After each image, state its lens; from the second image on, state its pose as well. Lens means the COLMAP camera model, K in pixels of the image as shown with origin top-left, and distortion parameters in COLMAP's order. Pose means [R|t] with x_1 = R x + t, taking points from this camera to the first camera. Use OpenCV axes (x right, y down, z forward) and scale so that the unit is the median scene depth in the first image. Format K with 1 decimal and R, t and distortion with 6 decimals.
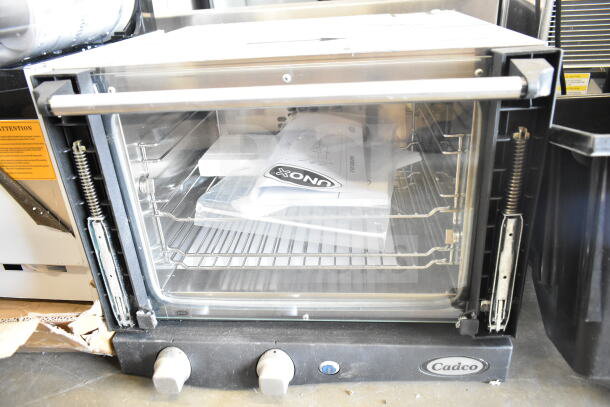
lens RADIAL K [[458.9, 0, 305.0], [0, 458.9, 203.5], [0, 0, 1]] dist [-0.003372, 0.001856]
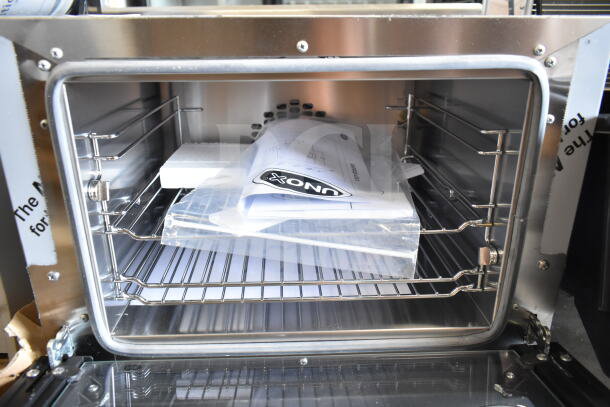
lens RADIAL K [[458.9, 0, 305.0], [0, 458.9, 203.5], [0, 0, 1]] dist [-0.003372, 0.001856]
pose [[0.989239, 0.008804, 0.146041, -0.118415], [0.003384, 0.996544, -0.083001, 0.042935], [-0.146267, 0.082602, 0.985791, 0.214547]]
